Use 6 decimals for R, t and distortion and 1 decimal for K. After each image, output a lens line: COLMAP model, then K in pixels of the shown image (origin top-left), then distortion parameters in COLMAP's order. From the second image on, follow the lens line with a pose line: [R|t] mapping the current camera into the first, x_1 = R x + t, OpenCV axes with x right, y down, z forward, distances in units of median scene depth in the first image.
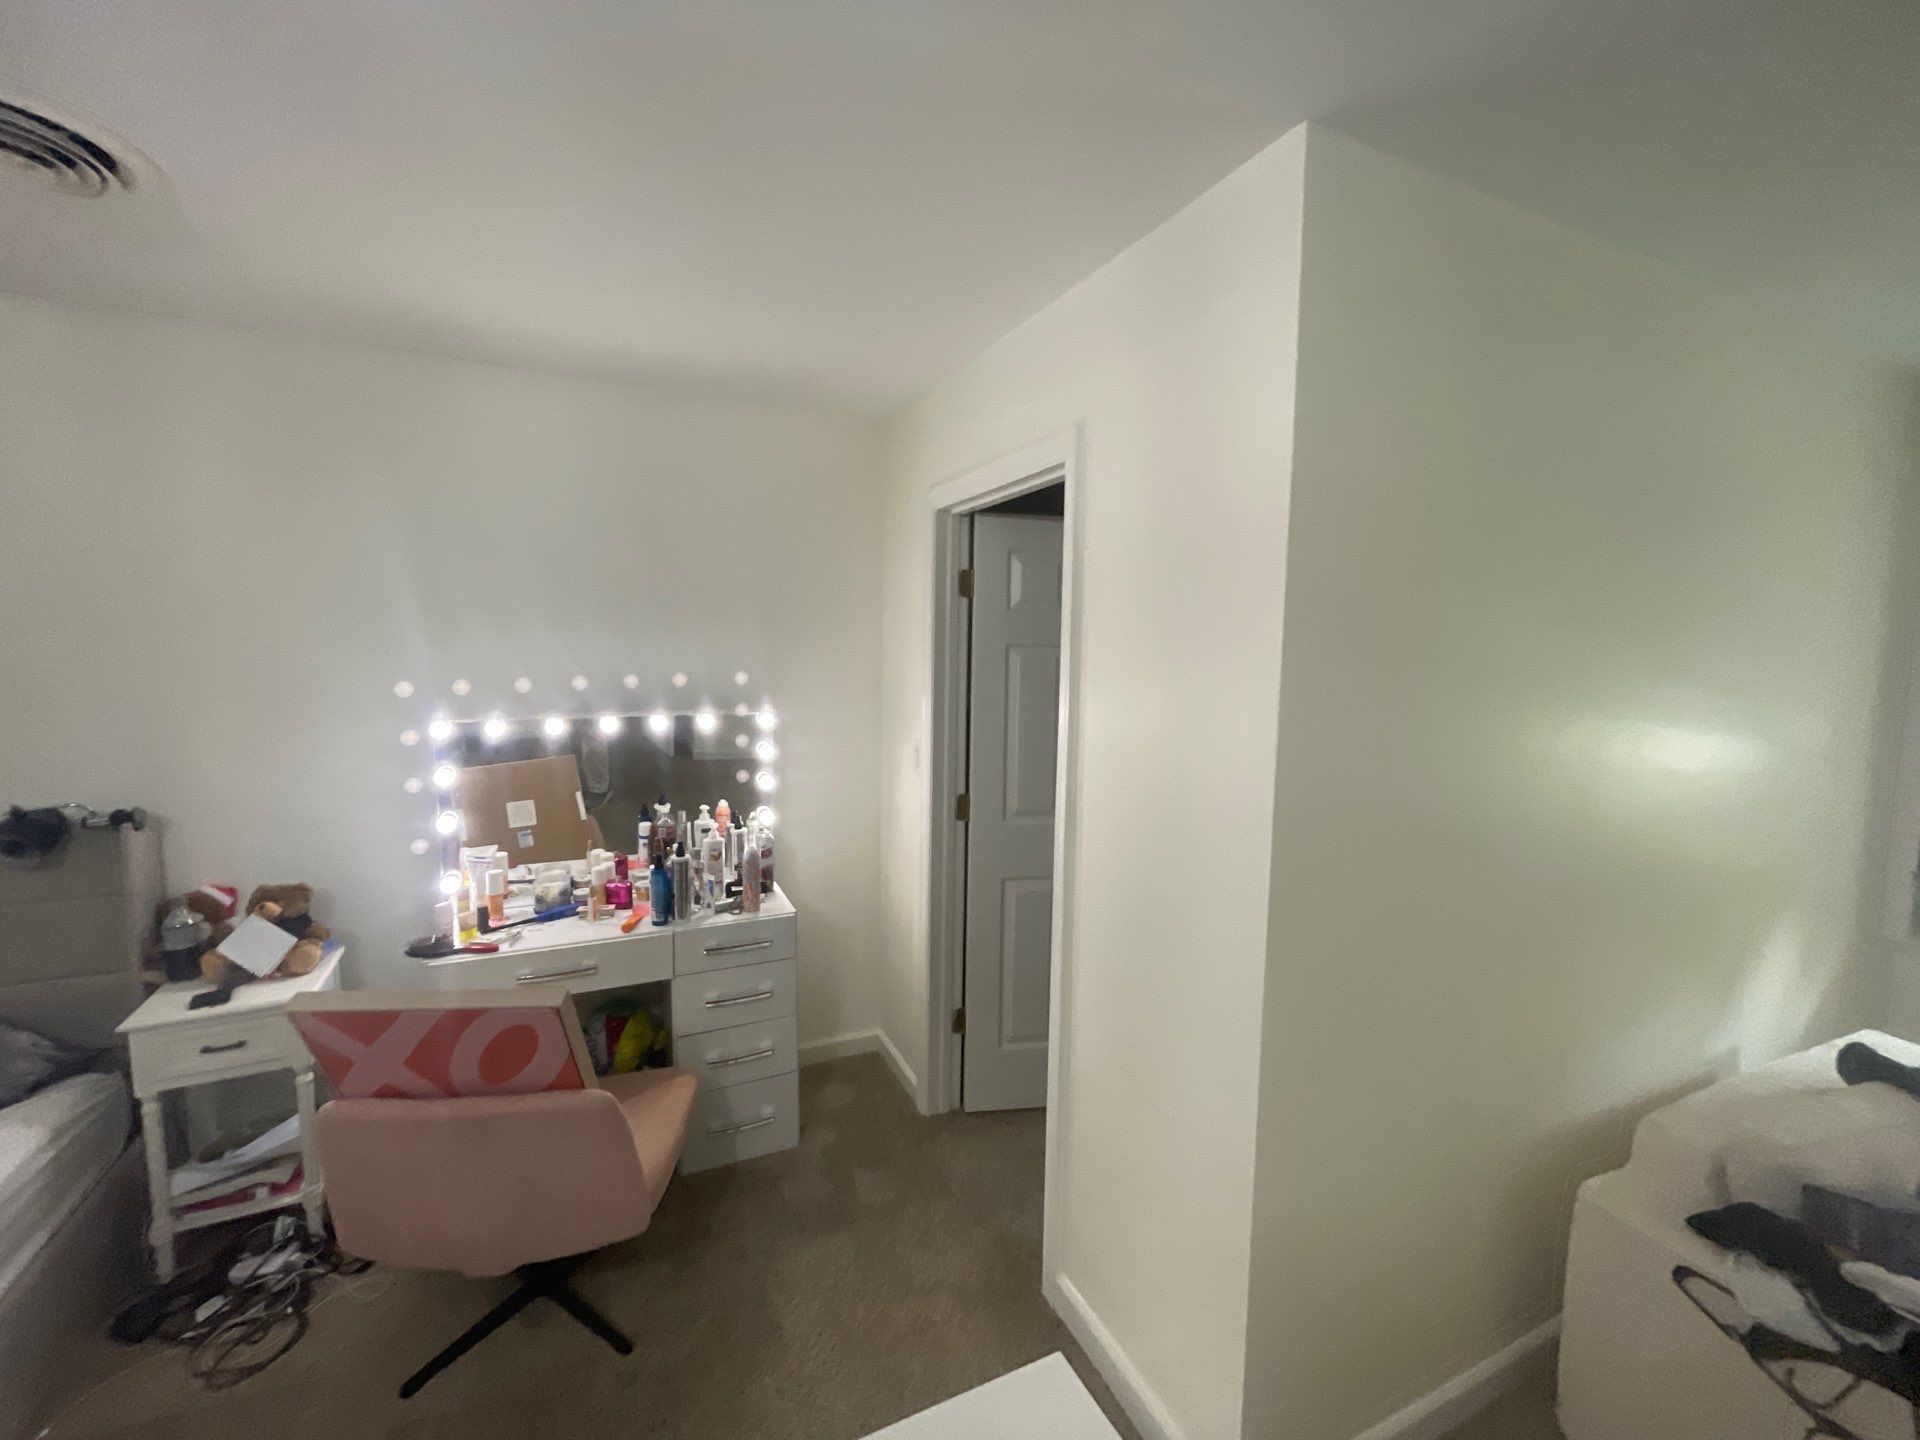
lens RADIAL K [[776.7, 0, 960.0], [0, 776.7, 720.0], [0, 0, 1]] dist [-0.000308, 0.000124]
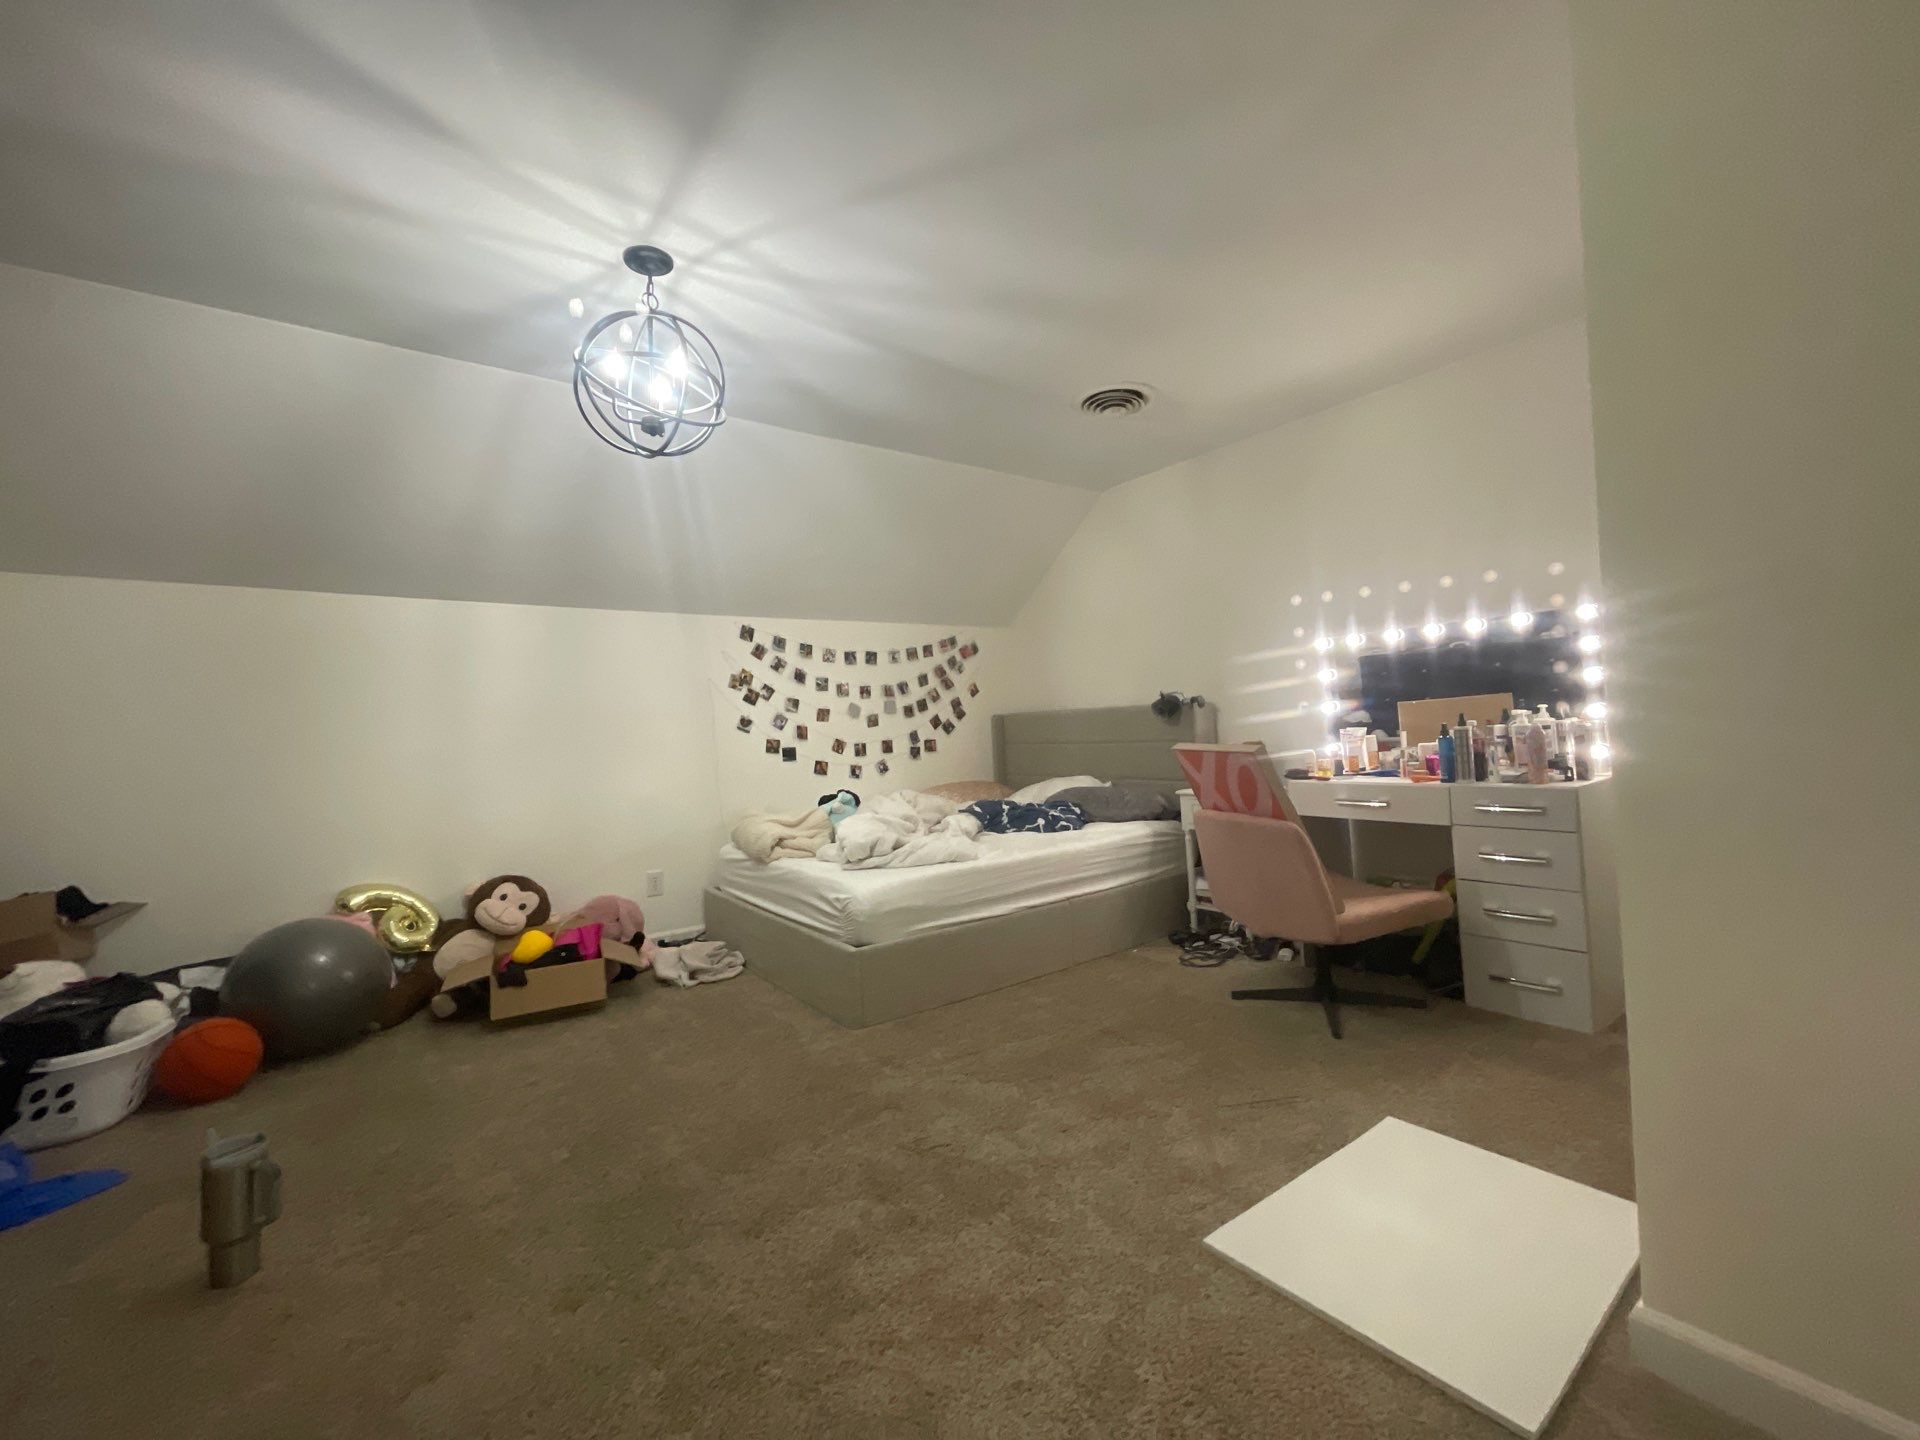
lens RADIAL K [[781.0, 0, 955.1], [0, 781.0, 719.8], [0, 0, 1]] dist [-0.001970, -0.000498]
pose [[0.186342, -0.048862, -0.981269, 0.787724], [-0.047567, 0.997143, -0.058686, 0.322458], [0.981333, 0.057611, 0.183485, 0.021234]]
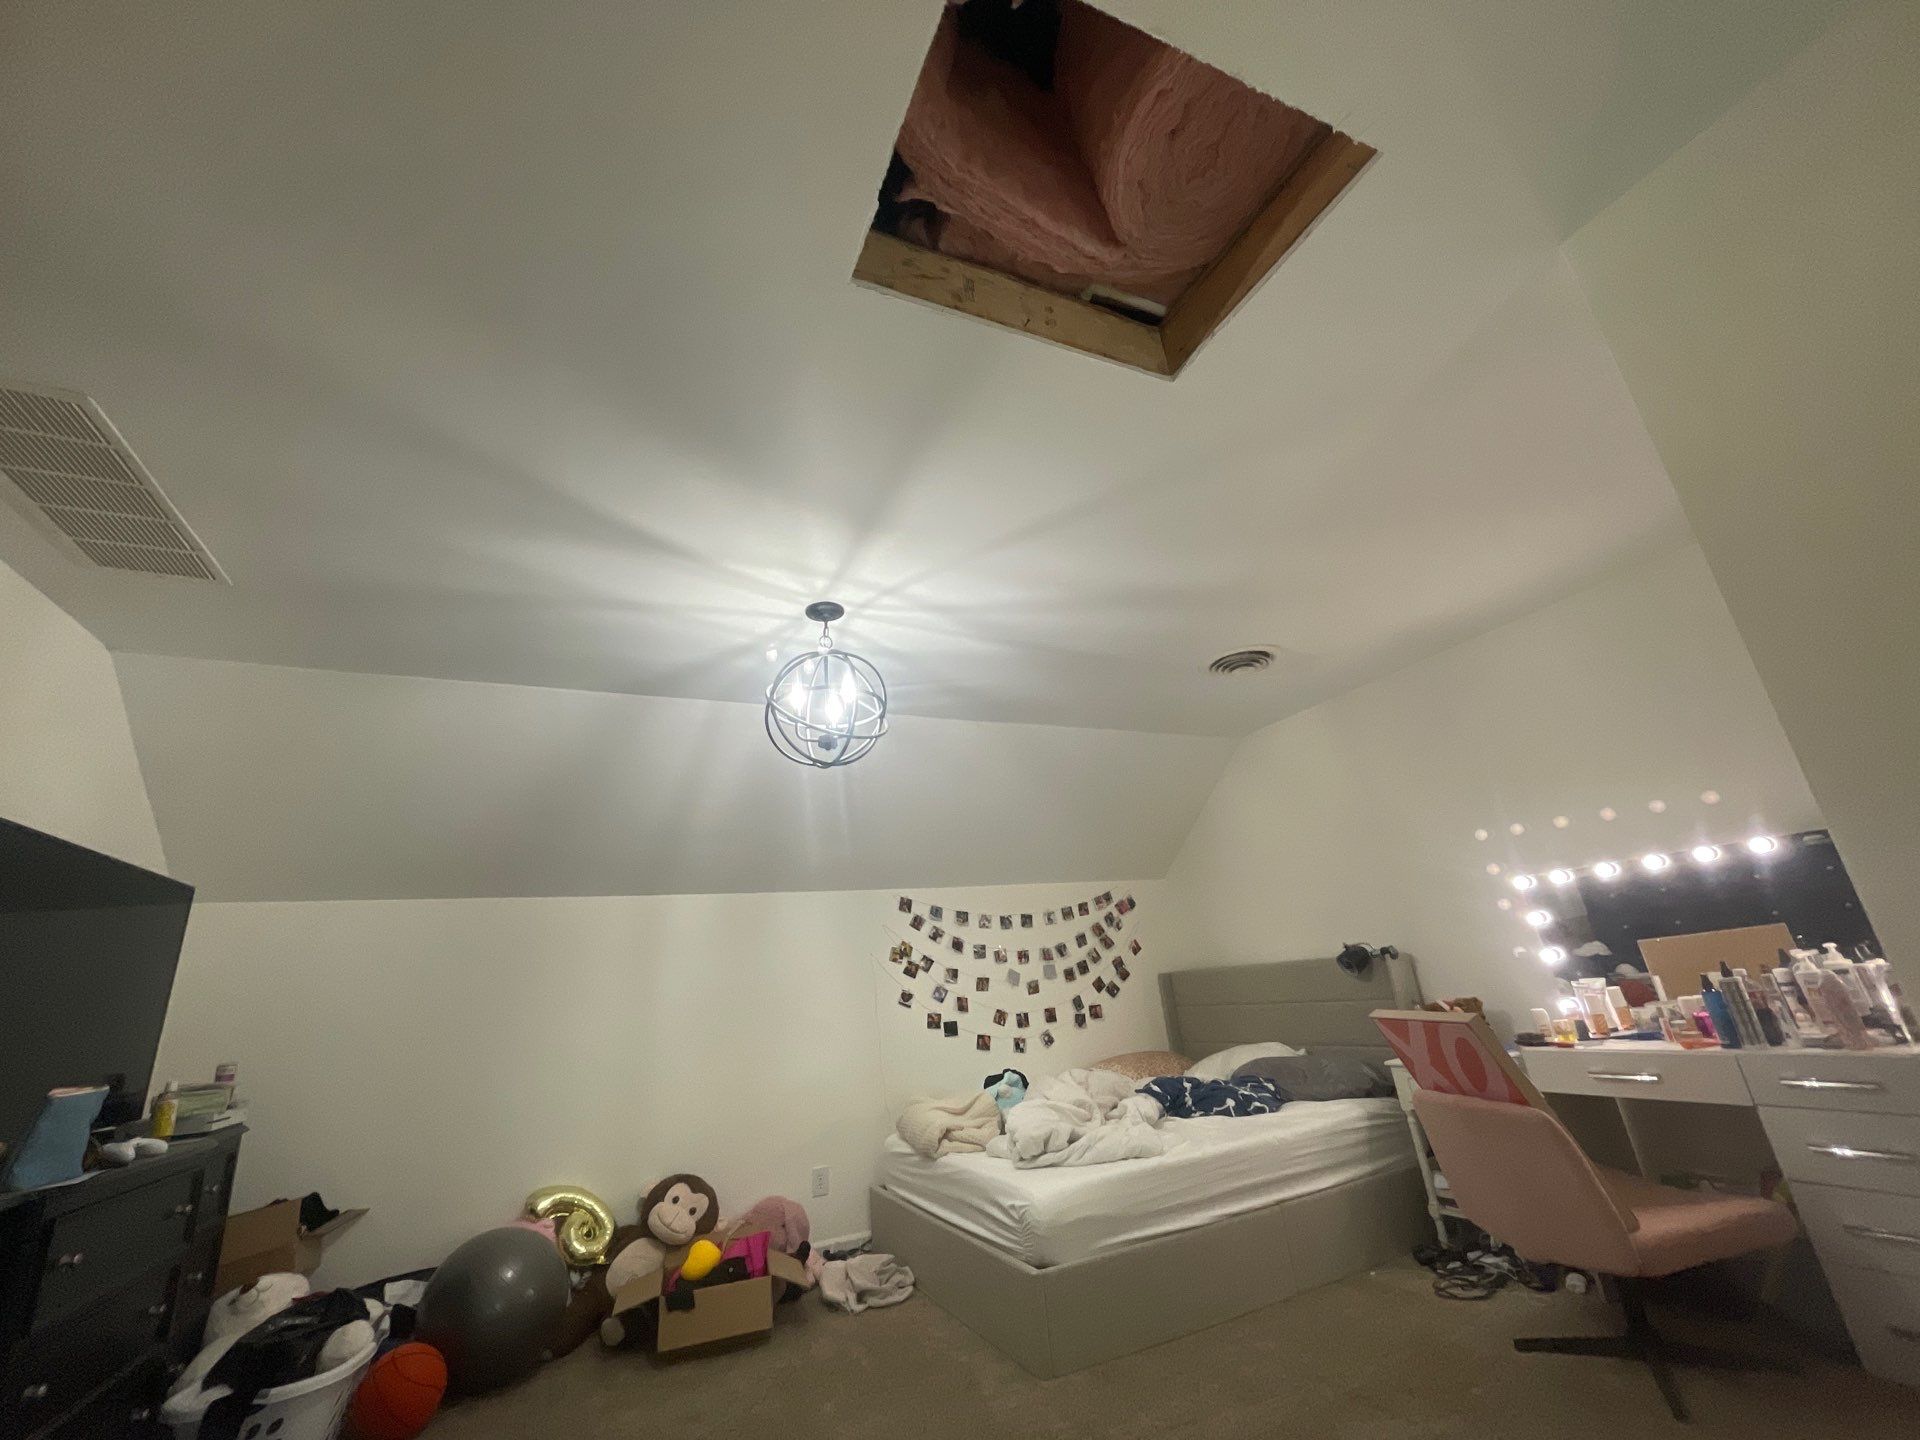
lens RADIAL K [[781.0, 0, 955.1], [0, 781.0, 719.8], [0, 0, 1]] dist [-0.001970, -0.000498]
pose [[-0.008923, -0.355051, -0.934804, 0.845273], [-0.011617, 0.934815, -0.354944, 0.277453], [0.999893, 0.007692, -0.012466, 0.002902]]
